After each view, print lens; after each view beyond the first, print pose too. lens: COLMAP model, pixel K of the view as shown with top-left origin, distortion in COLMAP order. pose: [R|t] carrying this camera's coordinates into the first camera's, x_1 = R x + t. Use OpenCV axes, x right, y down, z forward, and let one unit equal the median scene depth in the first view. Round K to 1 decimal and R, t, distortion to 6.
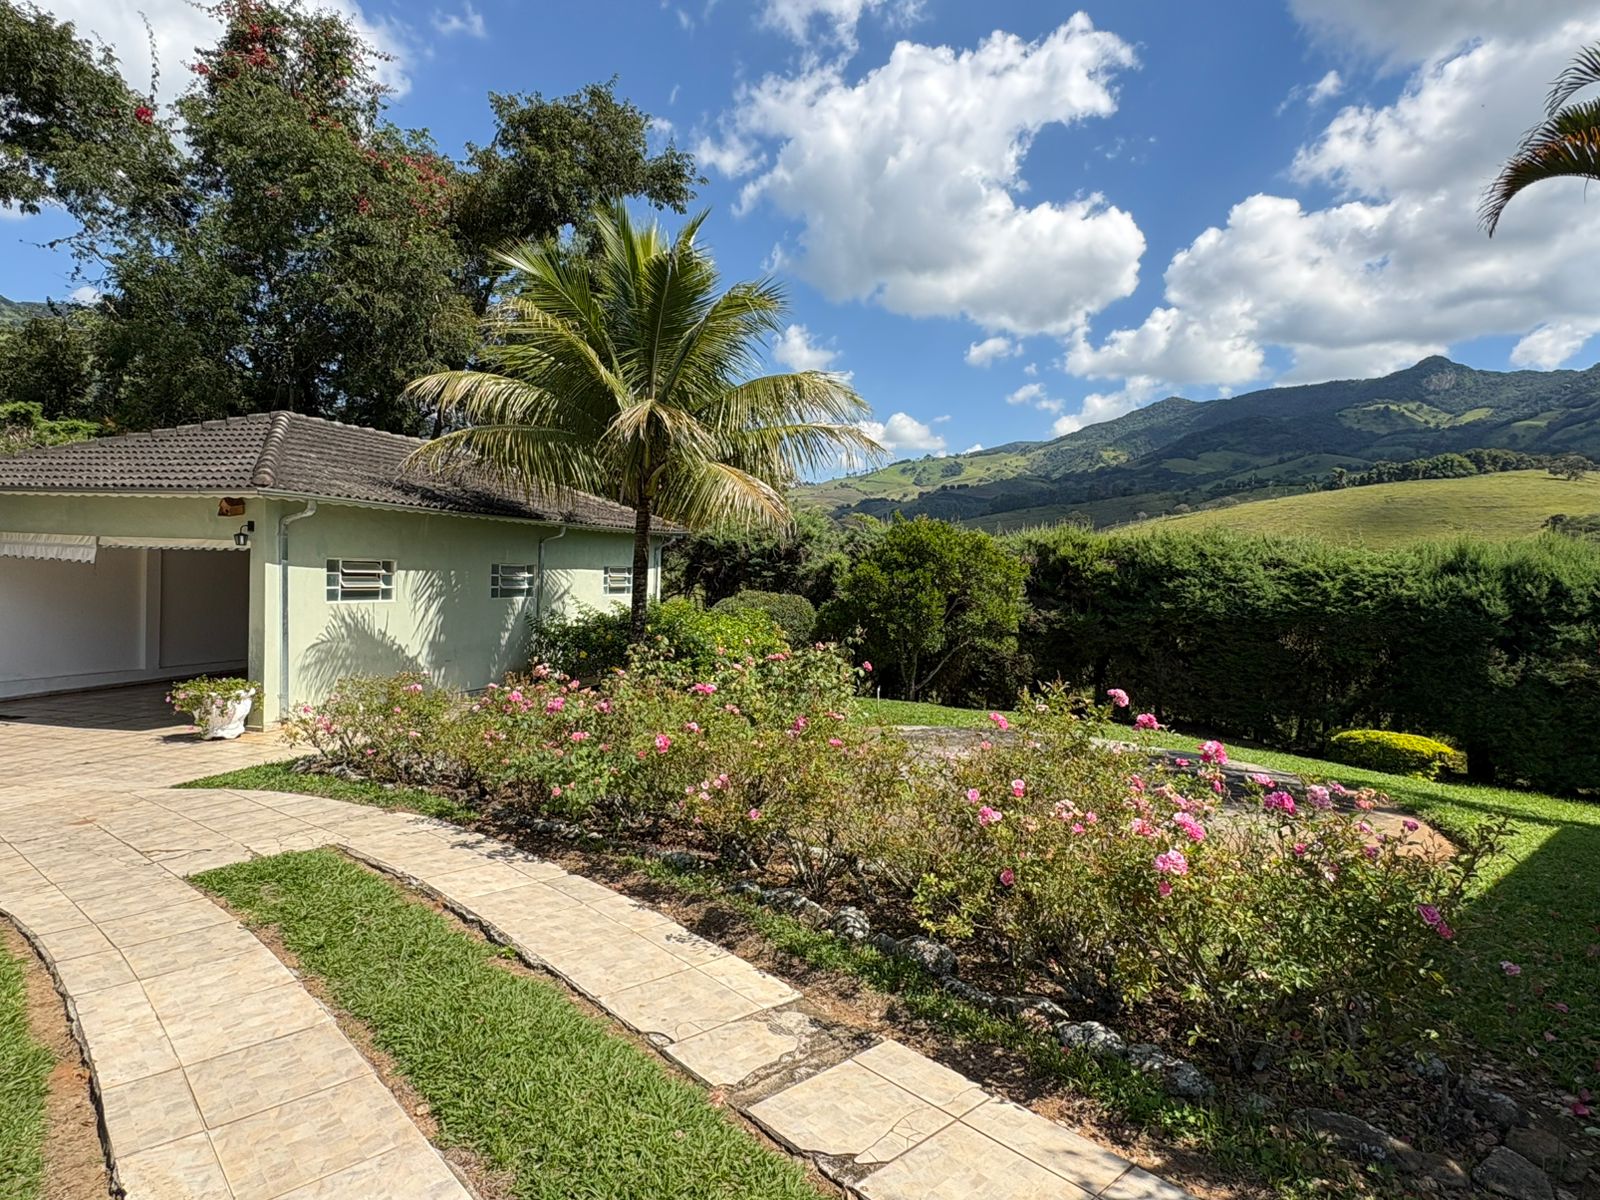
lens RADIAL K [[886.7, 0, 800.0], [0, 886.7, 600.0], [0, 0, 1]] dist [0.000015, -0.000050]
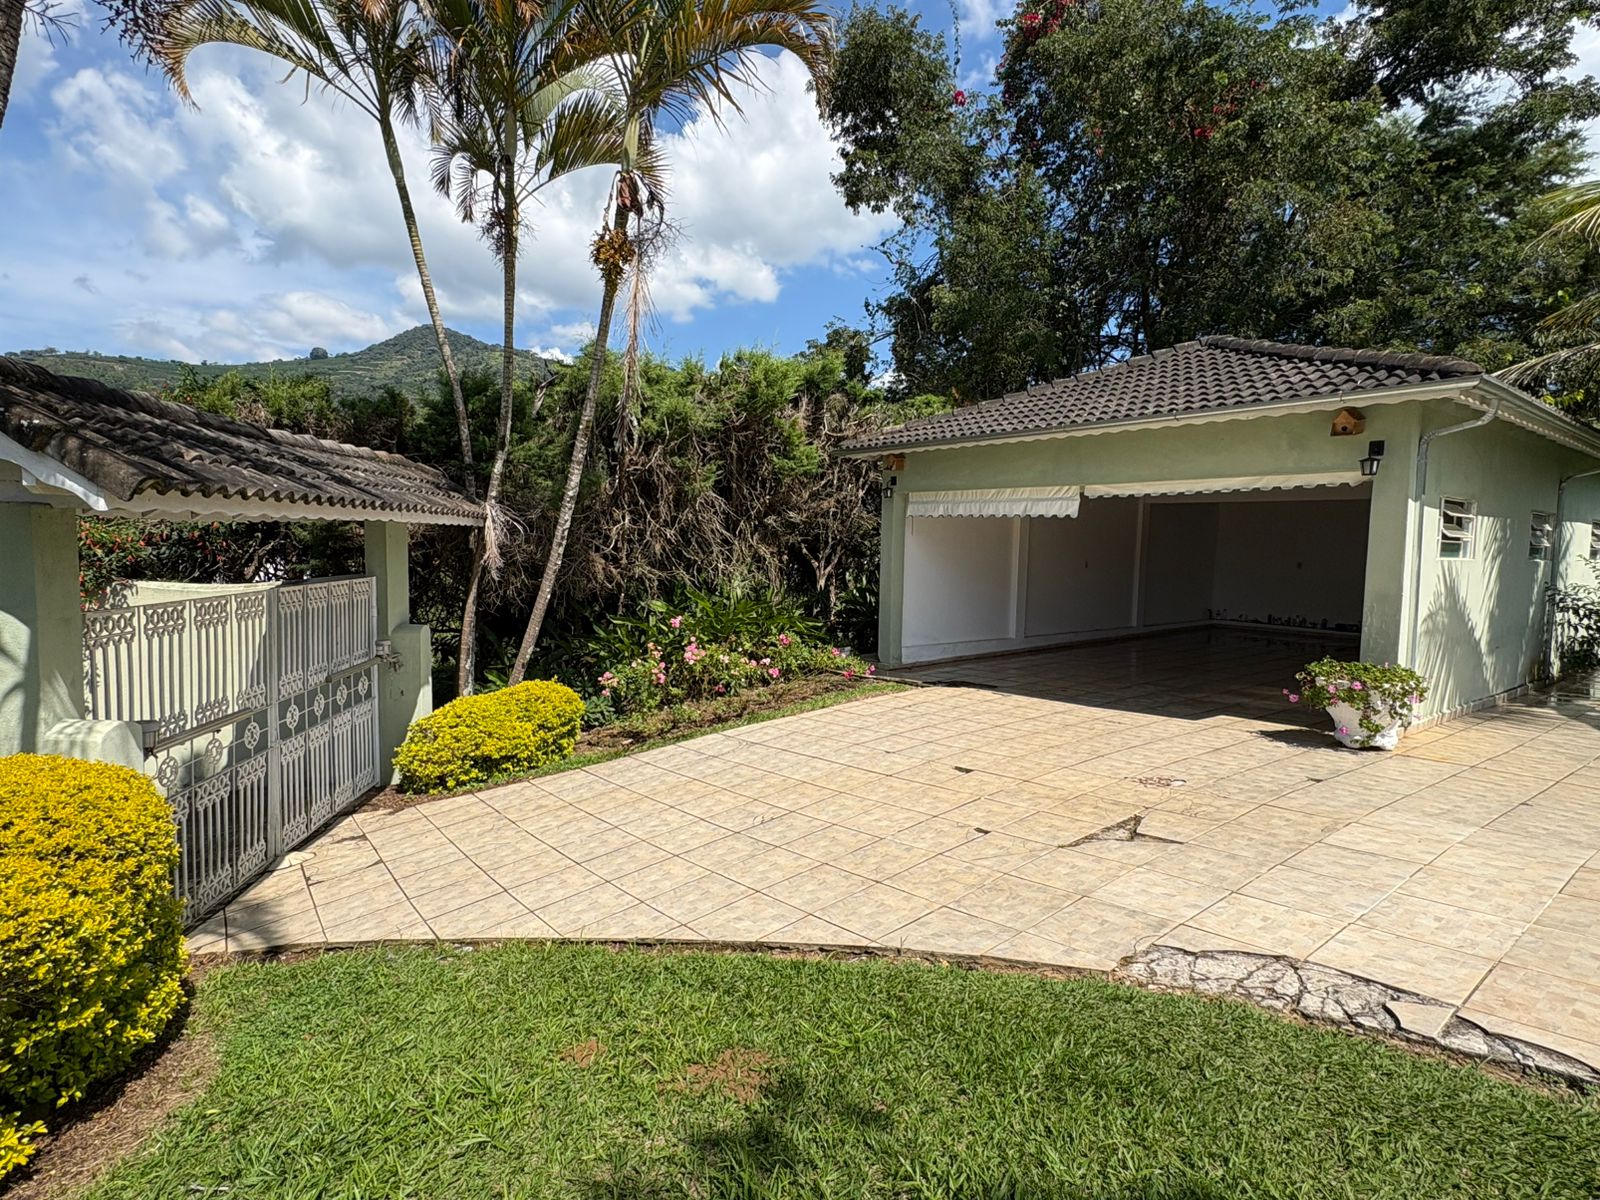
lens RADIAL K [[798.2, 0, 800.0], [0, 798.2, 600.0], [0, 0, 1]] dist [0.001776, -0.000159]
pose [[0.830520, 0.018261, -0.556689, -0.550252], [-0.007586, 0.999741, 0.021476, 0.024274], [0.556937, -0.013613, 0.830443, 0.180846]]
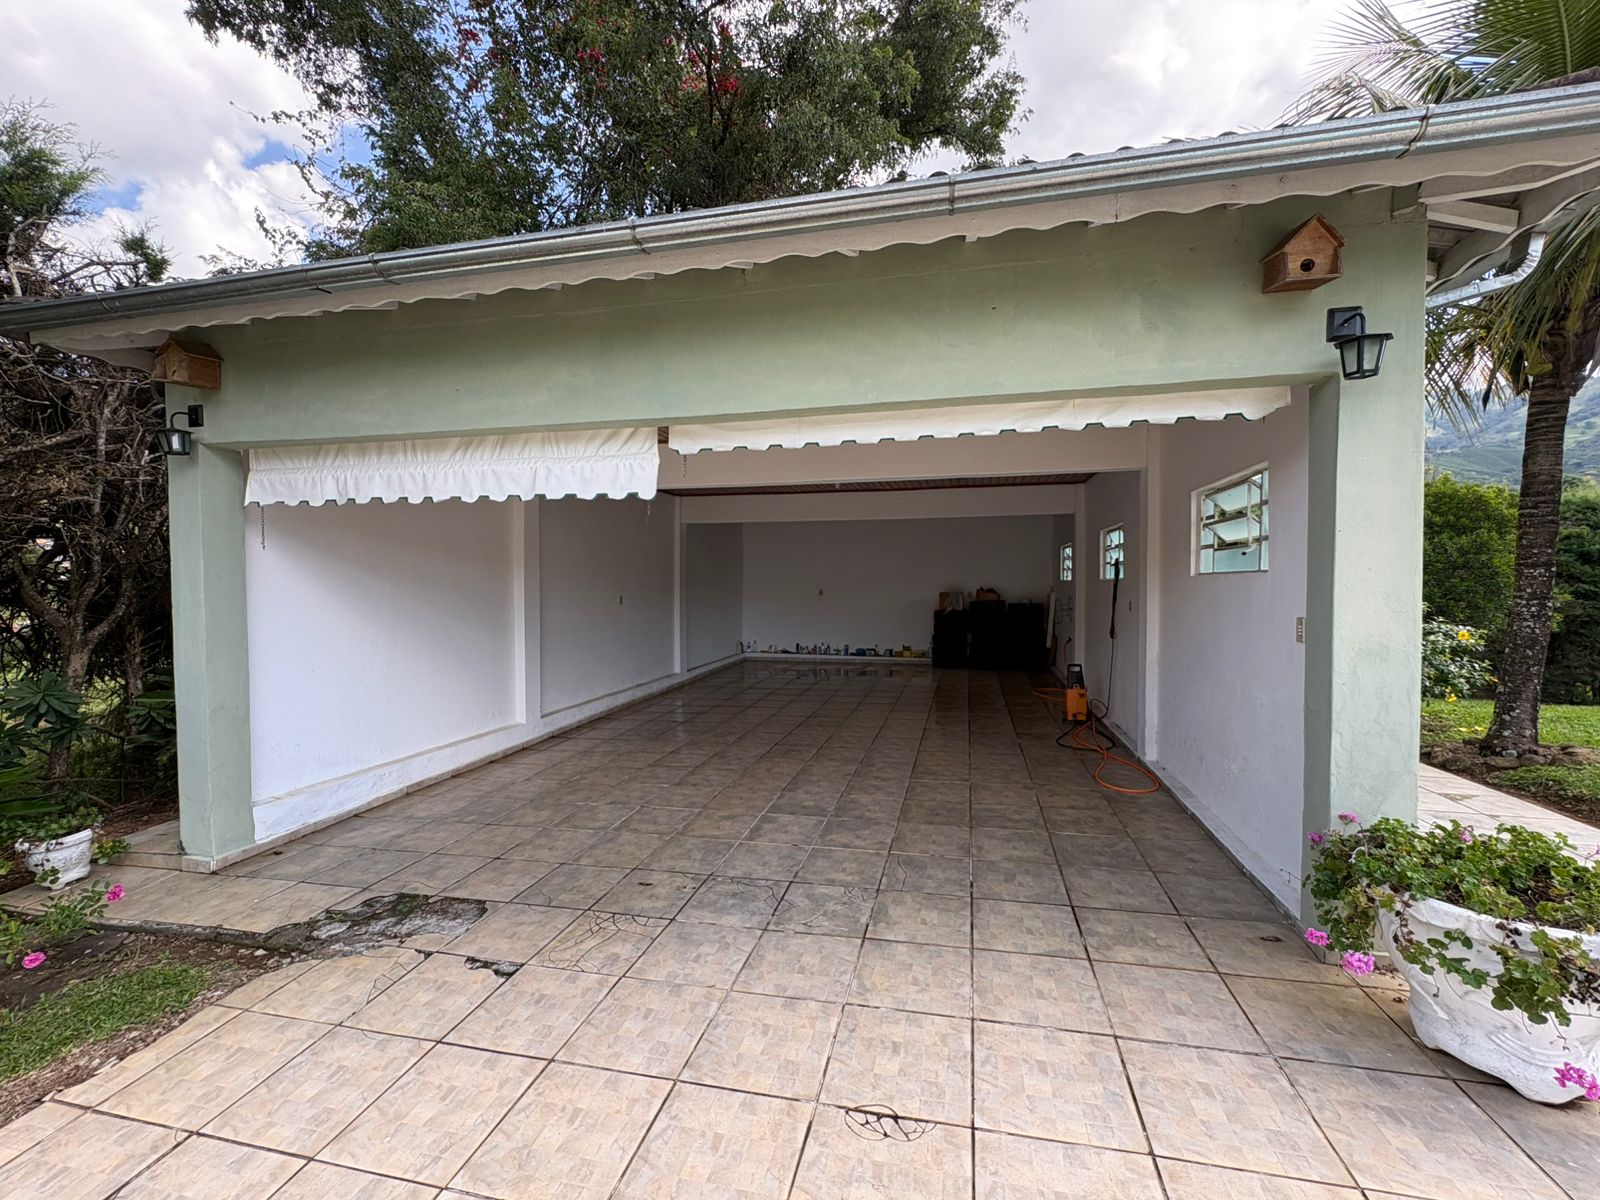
lens RADIAL K [[648.6, 0, 800.0], [0, 648.6, 600.0], [0, 0, 1]] dist [0.002467, 0.000272]
pose [[0.996095, -0.043304, 0.076939, -0.713489], [0.044019, 0.999002, -0.007611, 0.008528], [-0.076533, 0.010968, 0.997007, 0.669117]]
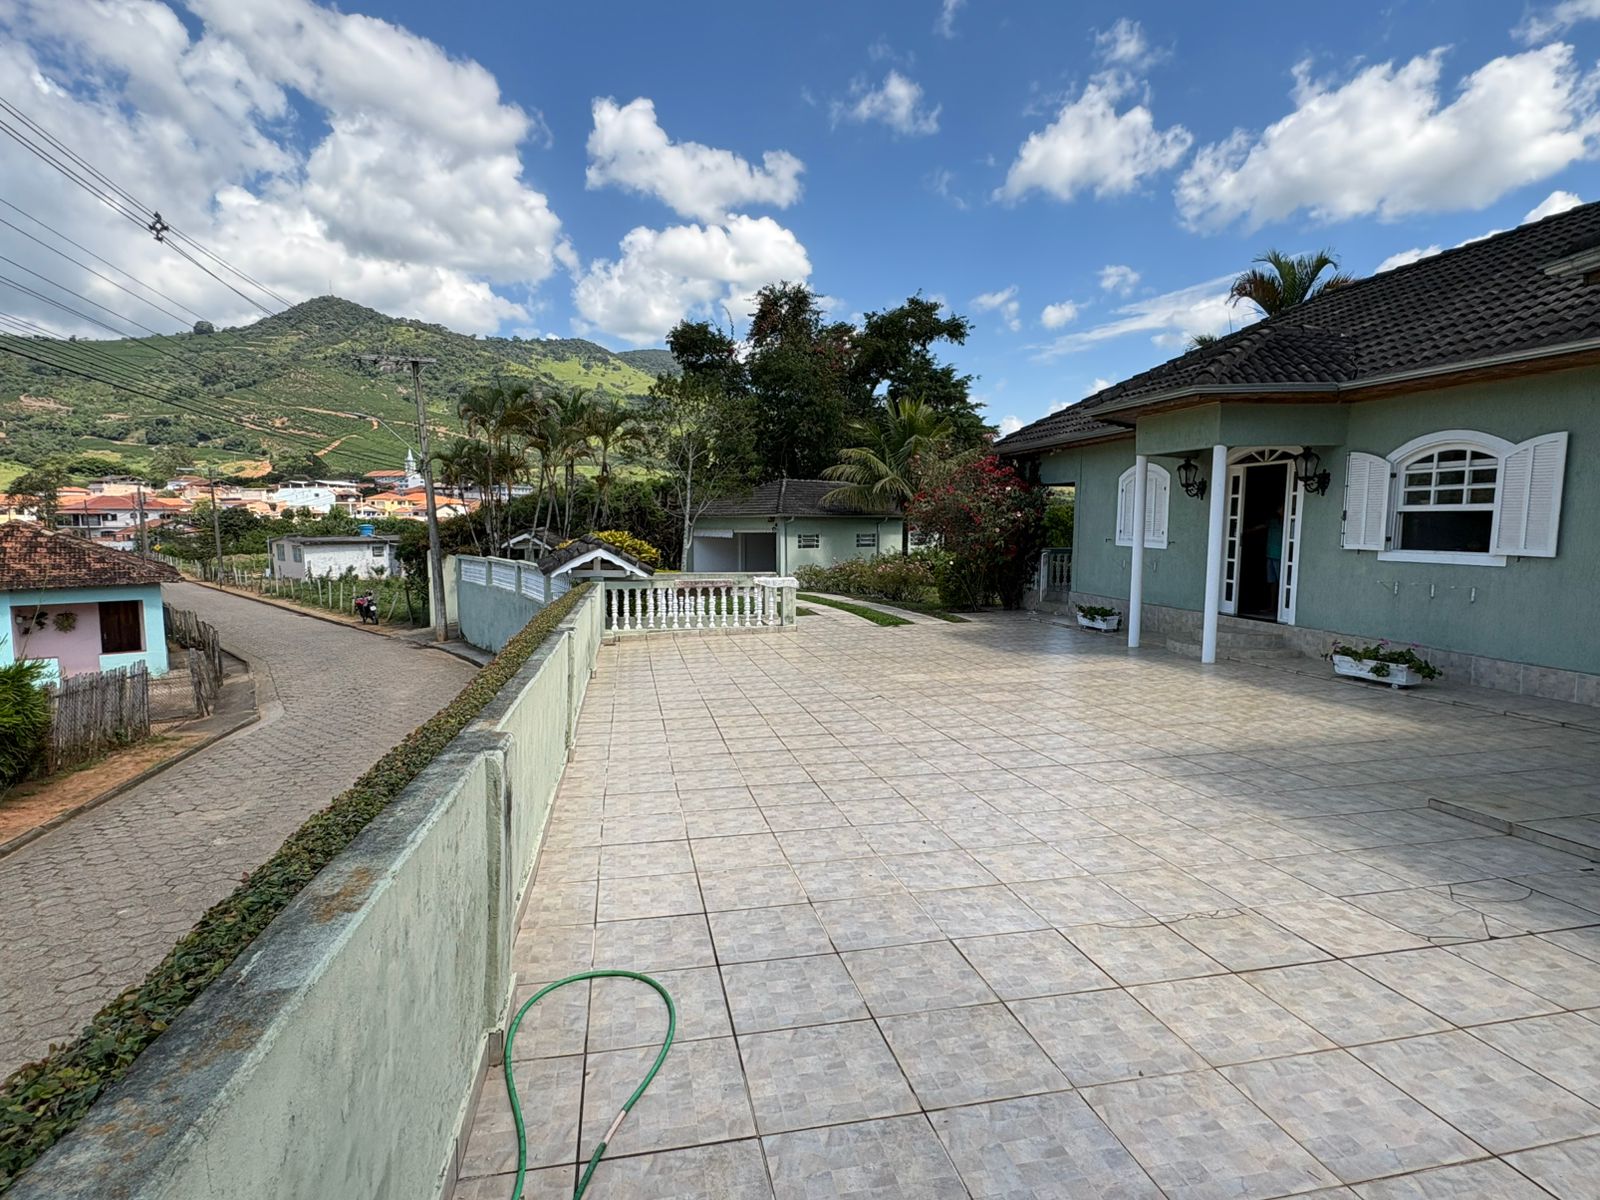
lens RADIAL K [[798.2, 0, 800.0], [0, 798.2, 600.0], [0, 0, 1]] dist [0.001776, -0.000159]
pose [[0.876101, 0.010740, -0.482008, 0.721124], [0.014519, 0.998711, 0.048643, 0.040643], [0.481909, -0.049615, 0.874816, -1.270975]]
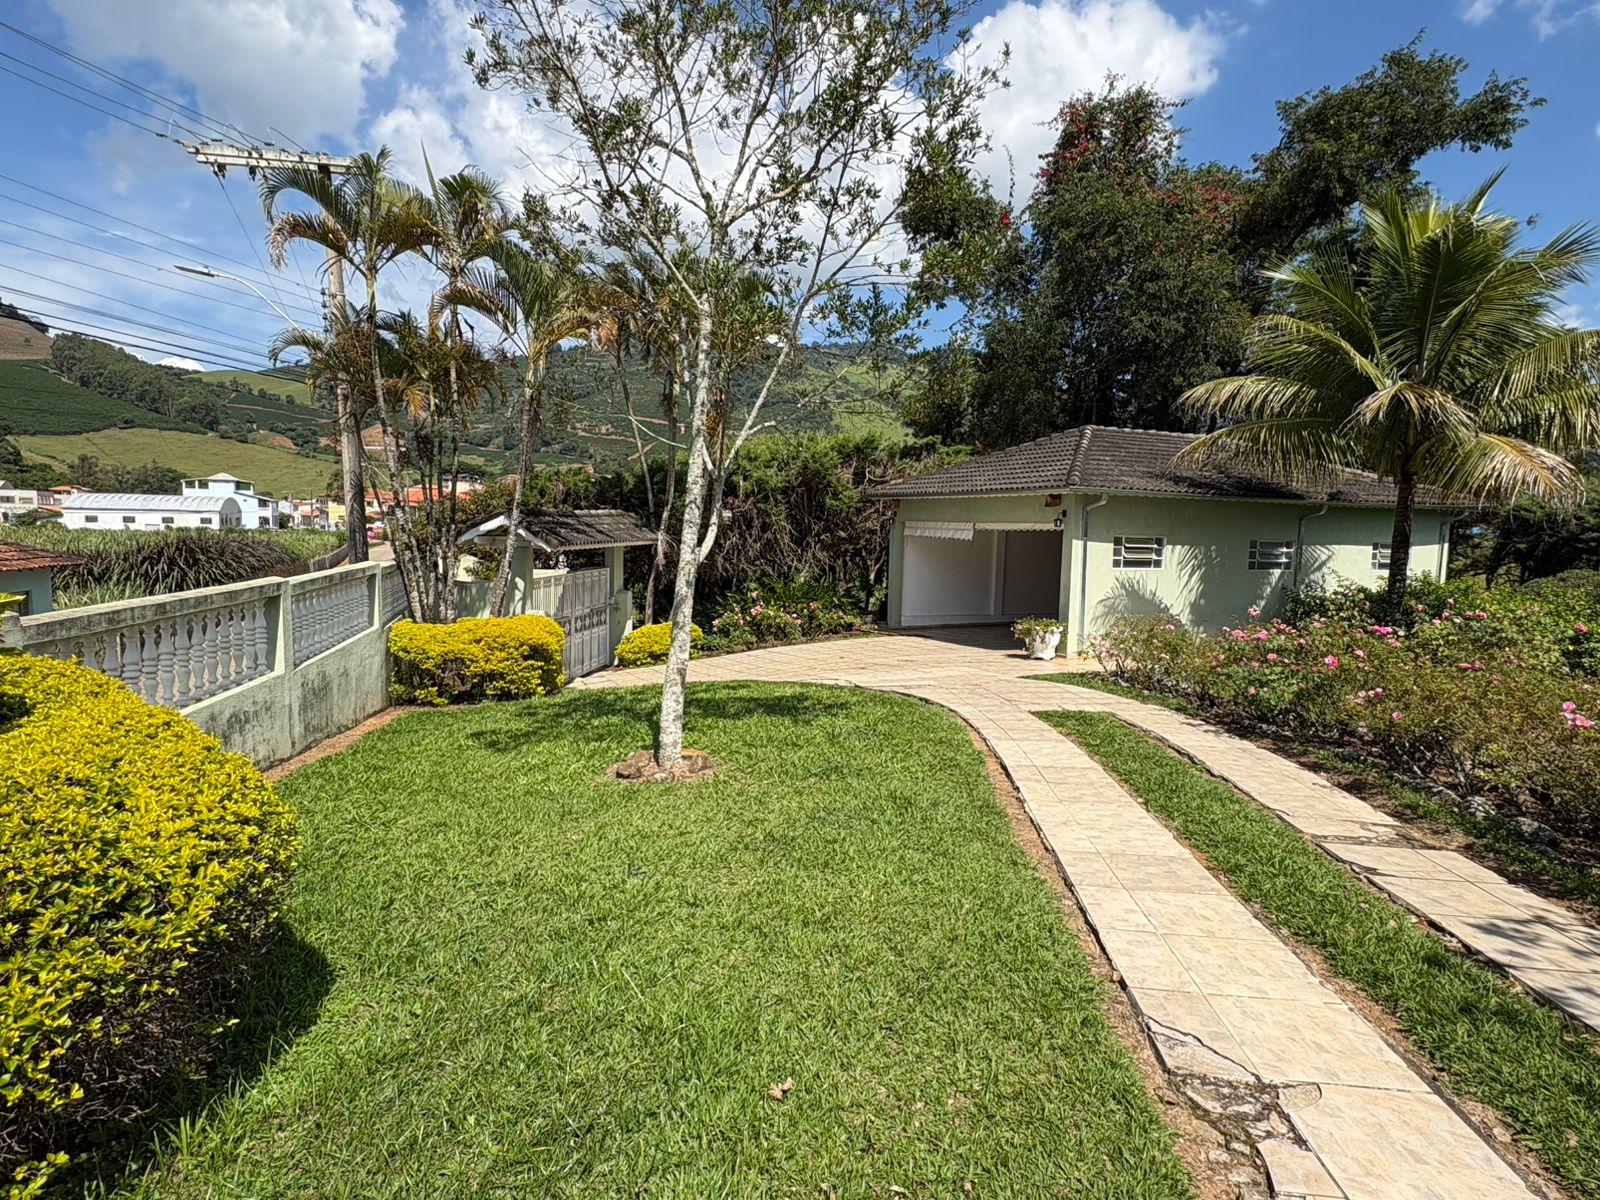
lens RADIAL K [[850.7, 0, 800.0], [0, 850.7, 600.0], [0, 0, 1]] dist [0.000214, 0.008635]
pose [[0.662417, 0.045926, -0.747727, 0.109329], [-0.027658, 0.998938, 0.036852, 0.014678], [0.748625, -0.003731, 0.662983, -0.192933]]
